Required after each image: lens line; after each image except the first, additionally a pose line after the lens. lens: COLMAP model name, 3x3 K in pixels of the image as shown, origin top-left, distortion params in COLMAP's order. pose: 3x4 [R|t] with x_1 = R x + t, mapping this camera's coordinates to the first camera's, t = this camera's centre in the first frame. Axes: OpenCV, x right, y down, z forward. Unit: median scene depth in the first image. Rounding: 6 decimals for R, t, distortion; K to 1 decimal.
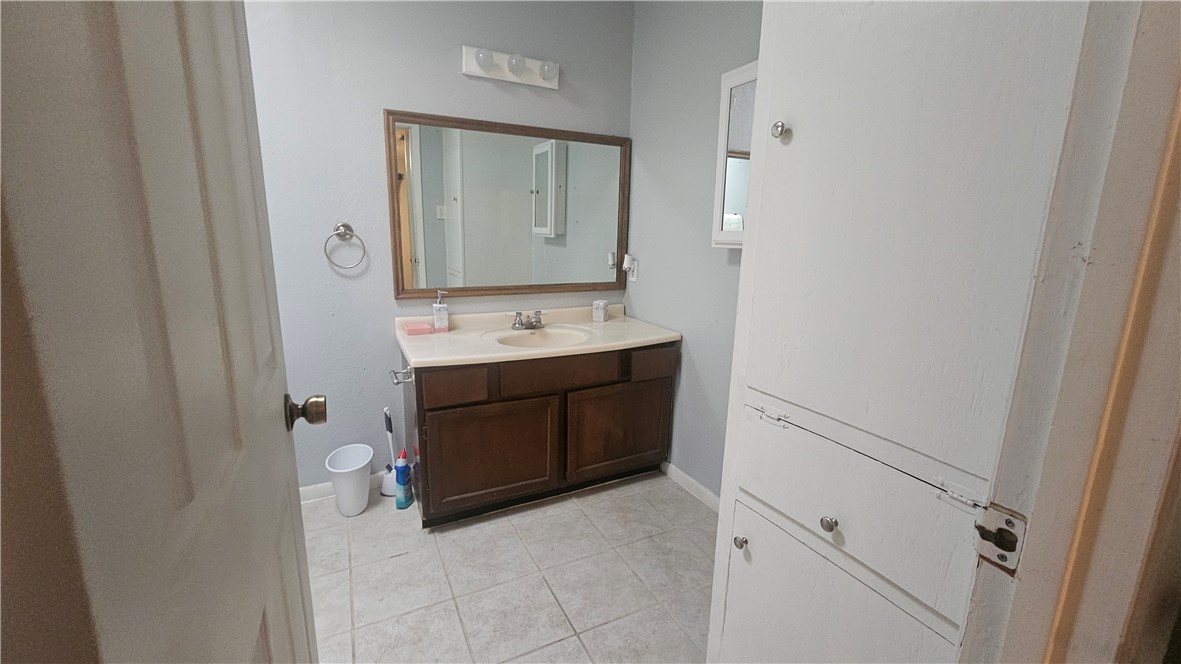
lens RADIAL K [[481.8, 0, 592.7], [0, 481.8, 332.2], [0, 0, 1]] dist [-0.001790, -0.000808]
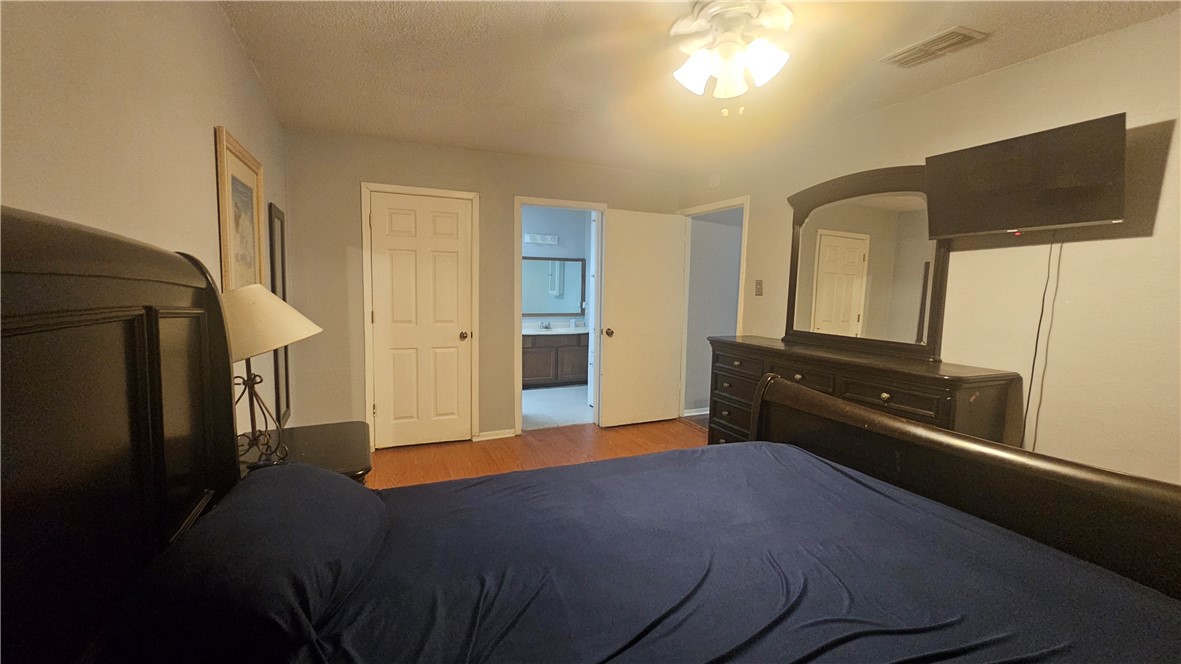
lens RADIAL K [[481.8, 0, 589.3], [0, 481.8, 333.9], [0, 0, 1]] dist [-0.001790, -0.000808]
pose [[0.998428, -0.001680, -0.056028, 0.249720], [-0.004307, 0.994296, -0.106565, 0.291943], [0.055887, 0.106638, 0.992726, -1.592166]]
